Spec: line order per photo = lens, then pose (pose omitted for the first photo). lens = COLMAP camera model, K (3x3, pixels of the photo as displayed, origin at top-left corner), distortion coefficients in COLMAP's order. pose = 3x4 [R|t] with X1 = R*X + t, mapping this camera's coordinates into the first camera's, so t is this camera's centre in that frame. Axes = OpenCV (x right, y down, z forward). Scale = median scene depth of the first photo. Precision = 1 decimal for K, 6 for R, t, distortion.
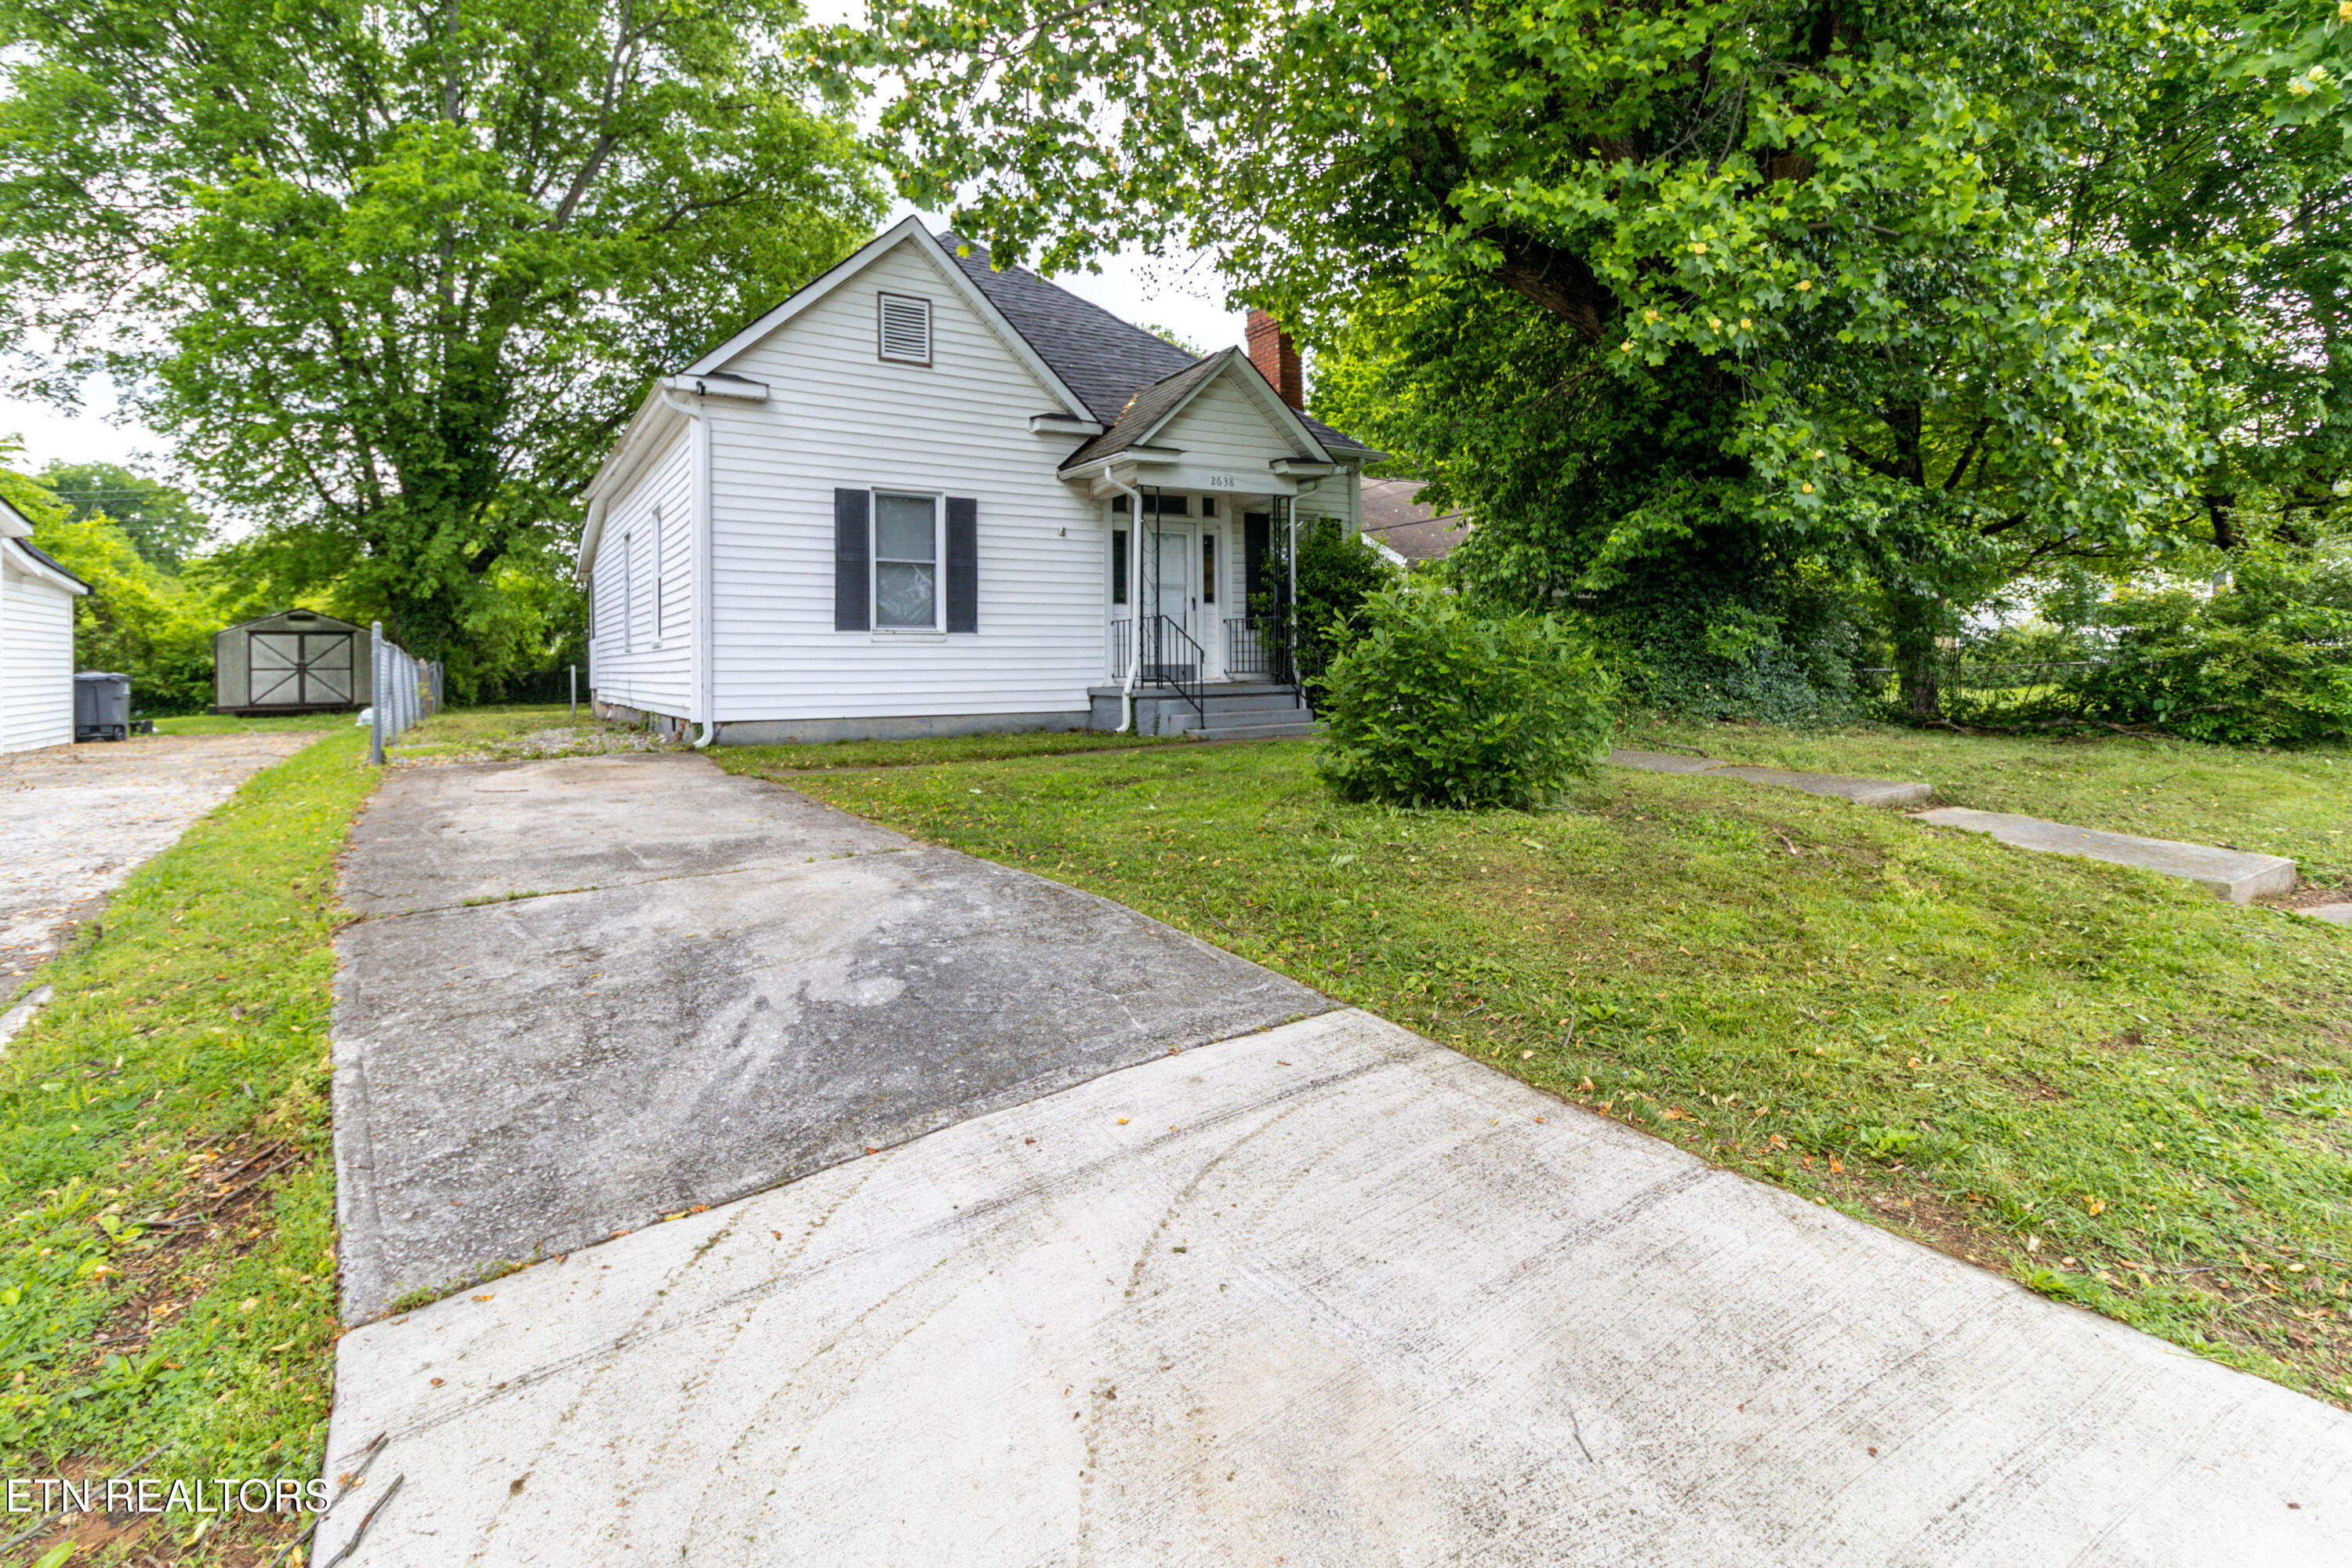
lens RADIAL K [[1116.6, 0, 1165.3], [0, 1116.6, 645.6], [0, 0, 1]] dist [-0.003385, 0.001315]
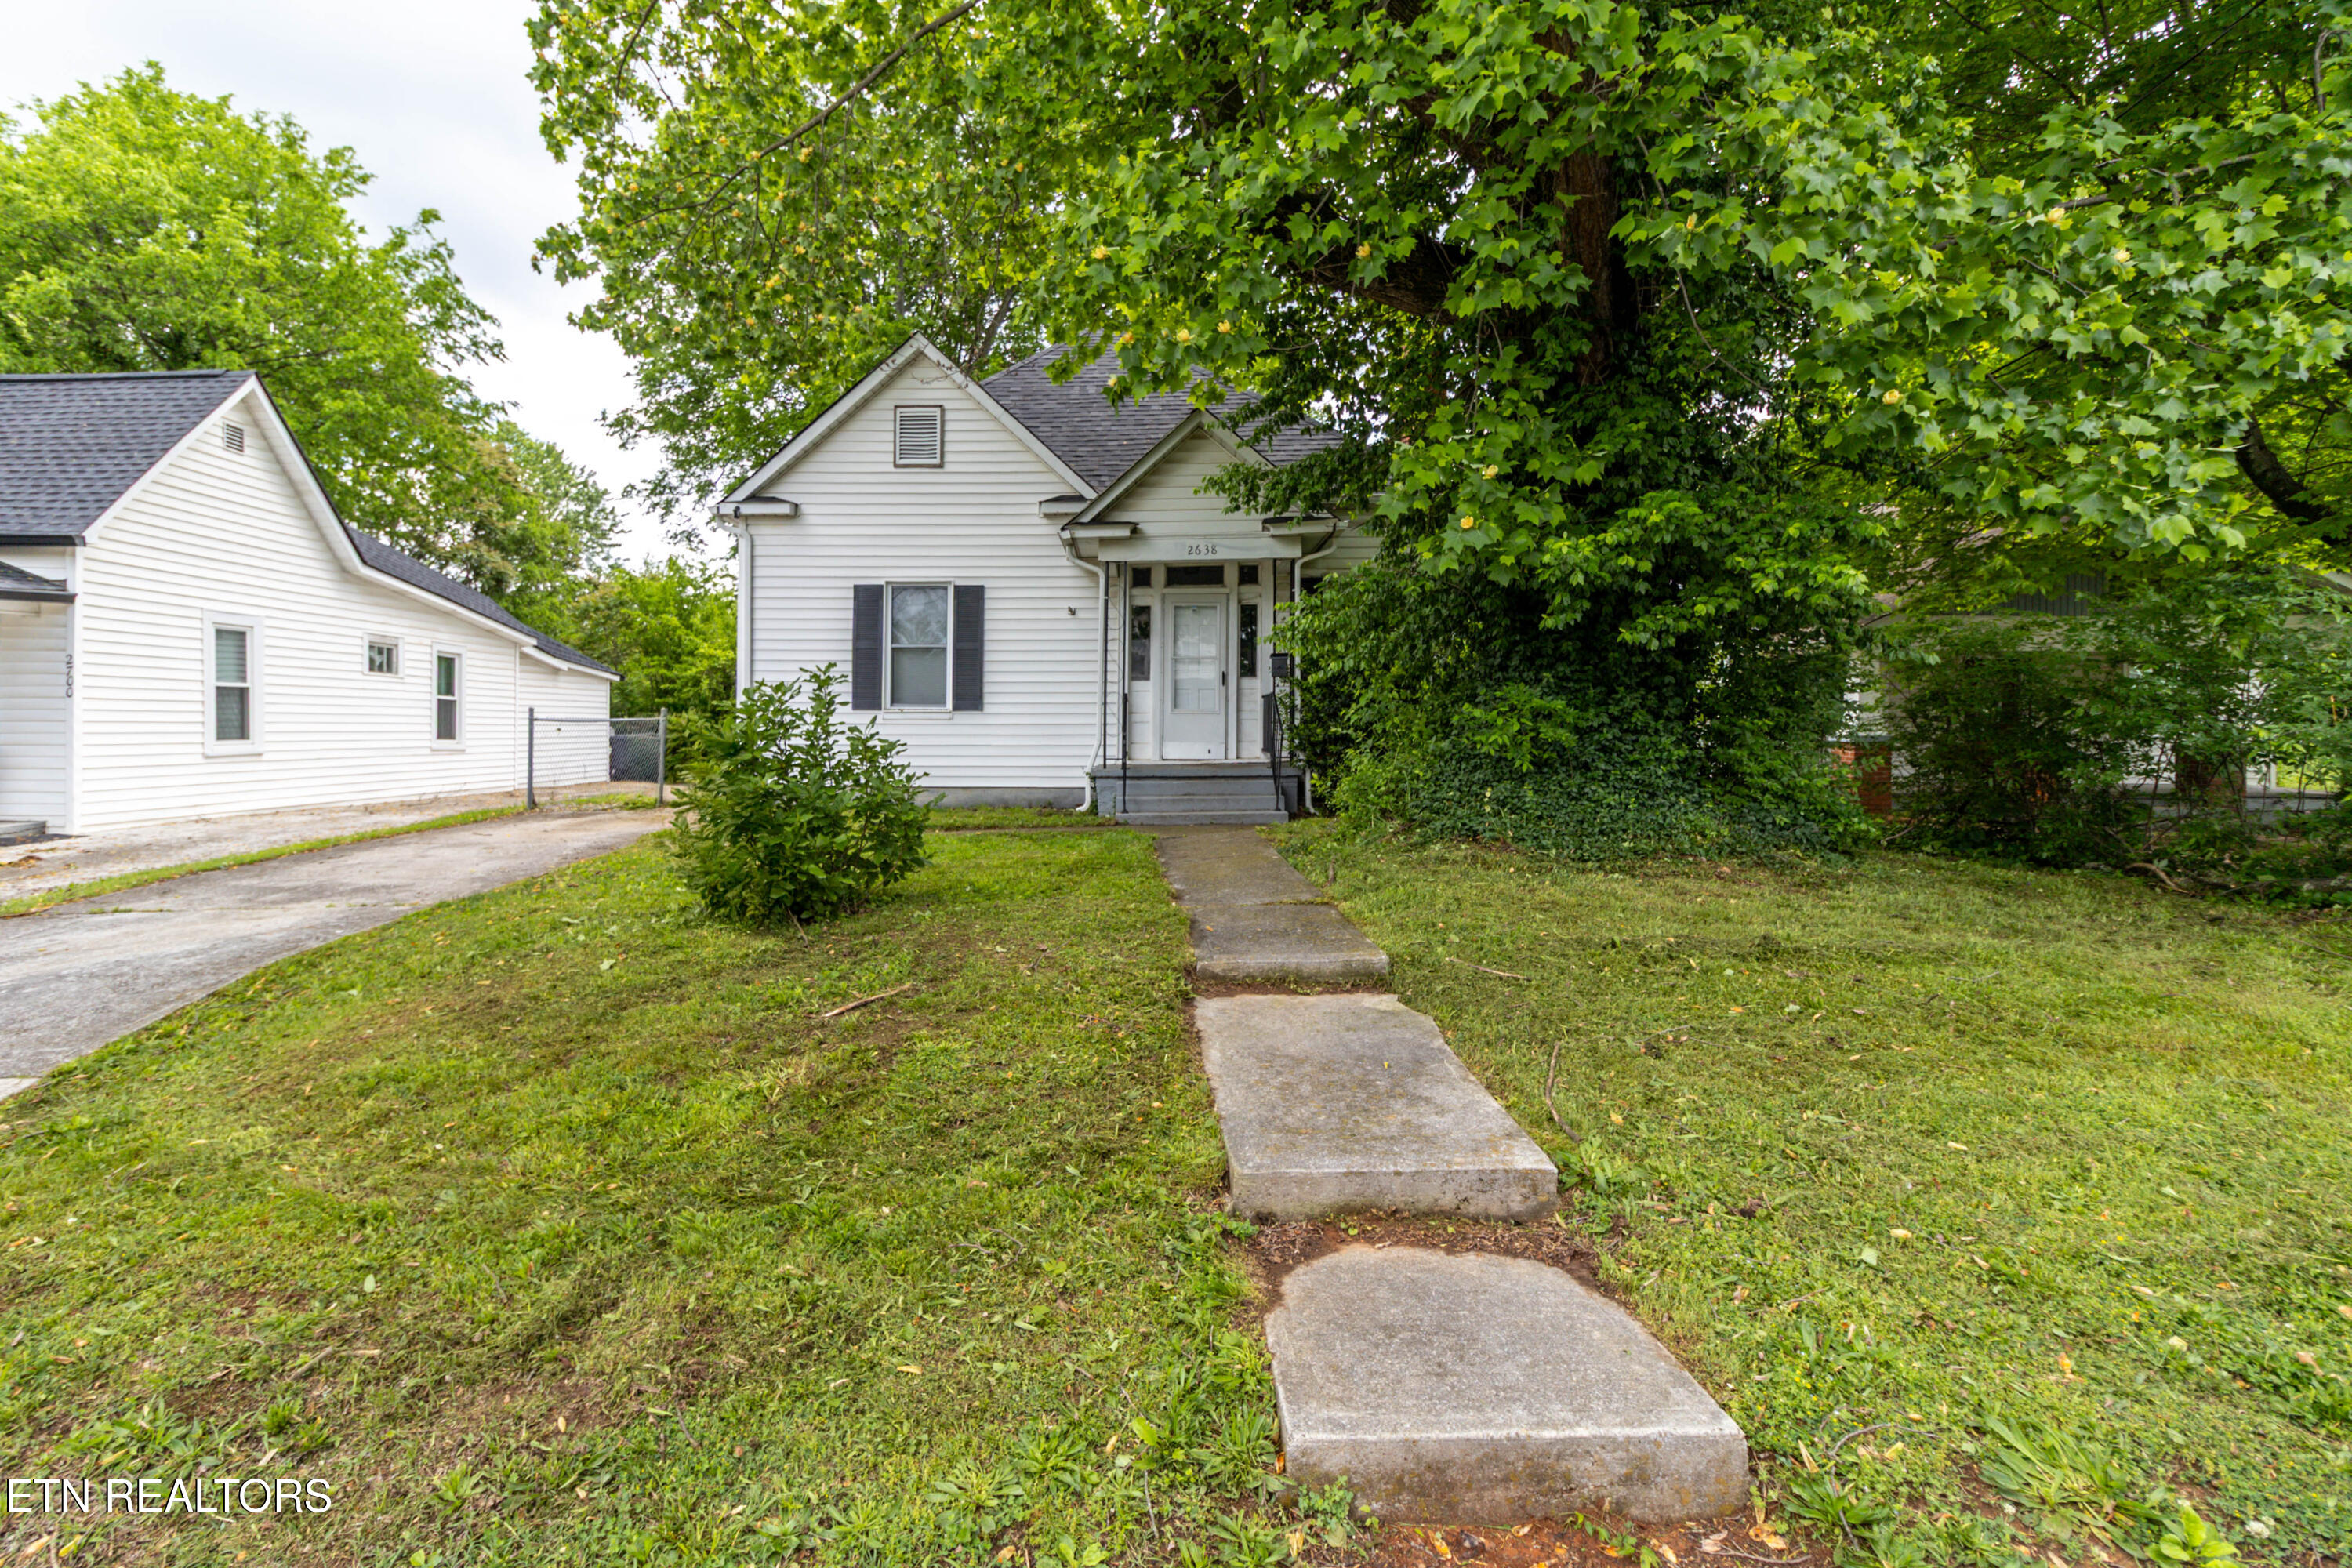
lens RADIAL K [[1116.6, 0, 1130.1], [0, 1116.6, 718.4], [0, 0, 1]] dist [-0.003385, 0.001315]
pose [[0.834125, 0.003701, -0.551562, 0.540020], [-0.001542, 0.999989, 0.004379, -0.009986], [0.551573, -0.002802, 0.834122, 0.194907]]
